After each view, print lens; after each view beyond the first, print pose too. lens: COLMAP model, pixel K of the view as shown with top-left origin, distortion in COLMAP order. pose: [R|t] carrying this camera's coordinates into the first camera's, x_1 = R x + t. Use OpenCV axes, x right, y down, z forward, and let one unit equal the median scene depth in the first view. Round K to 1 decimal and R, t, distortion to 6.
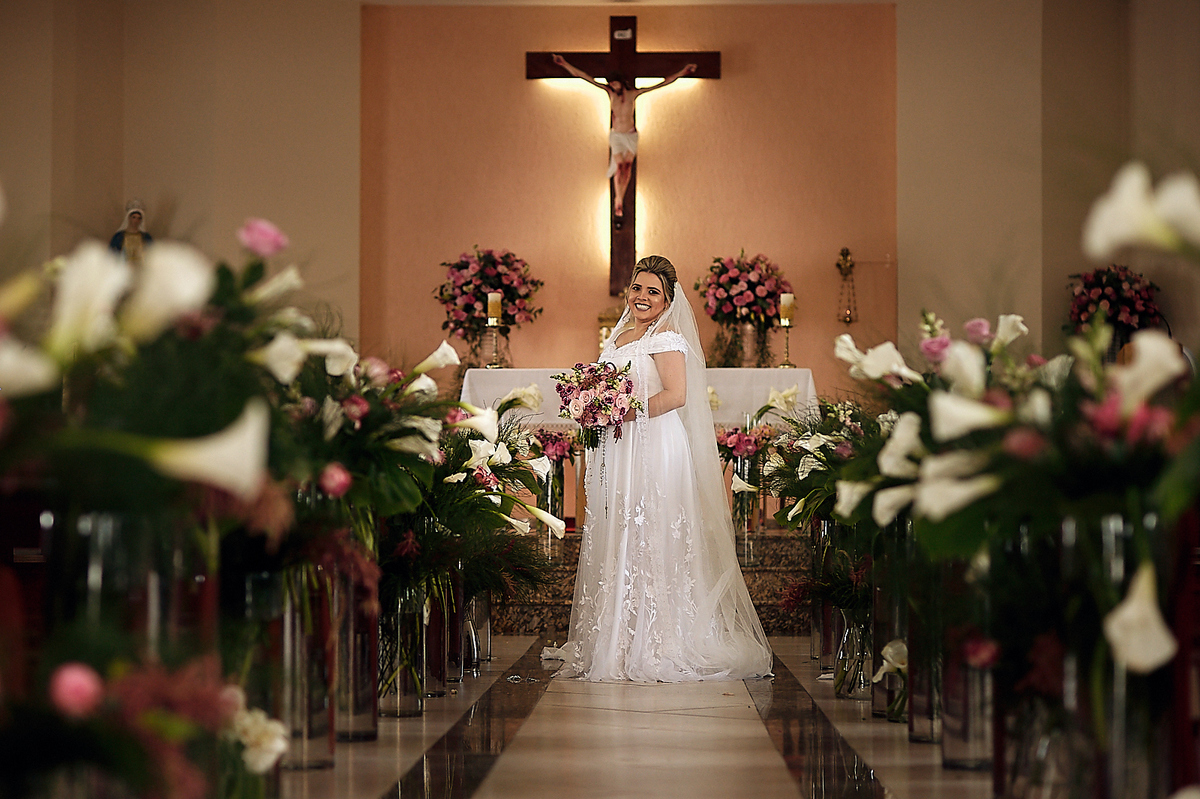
lens RADIAL K [[2936.8, 0, 599.9], [0, 2936.8, 399.0], [0, 0, 1]] dist [-0.037735, 0.000000]
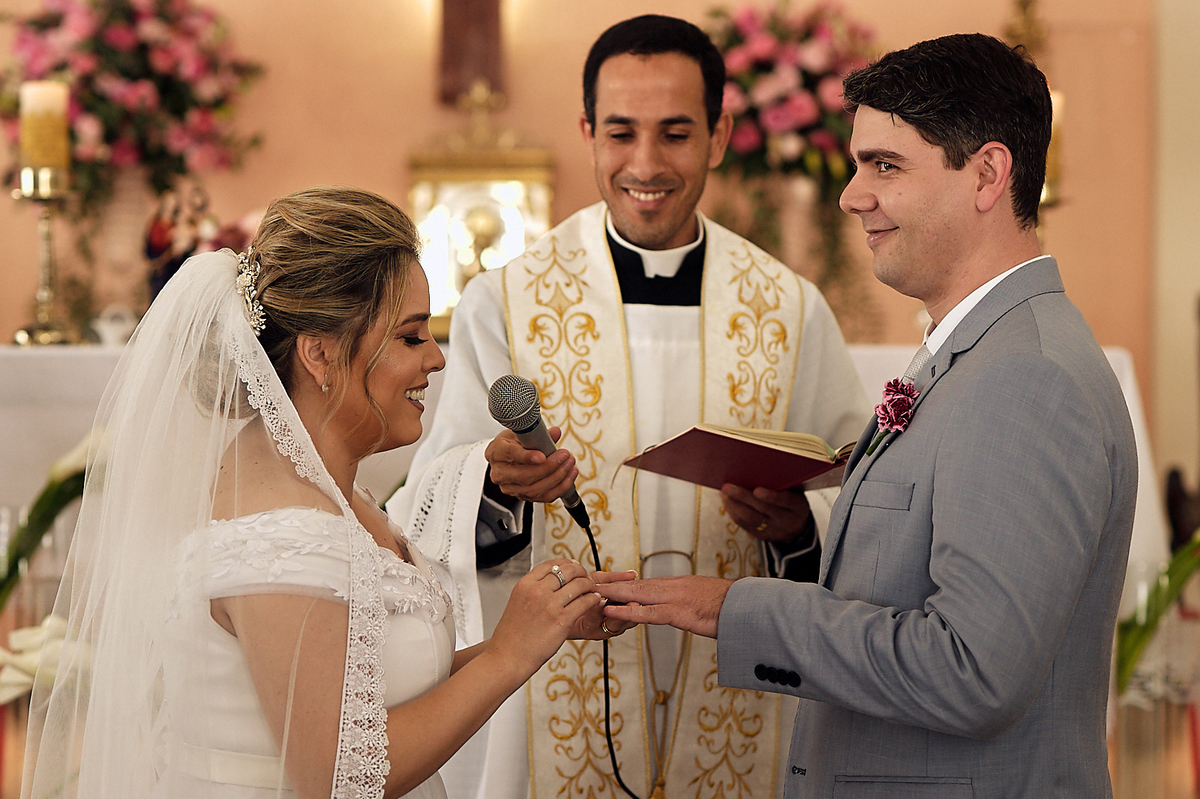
lens RADIAL K [[2936.8, 0, 600.1], [0, 2936.8, 399.7], [0, 0, 1]] dist [-0.037735, 0.000000]
pose [[0.998432, 0.001465, 0.055954, 0.003095], [-0.004889, 0.998119, 0.061111, -0.020203], [-0.055760, -0.061289, 0.996561, 0.618174]]
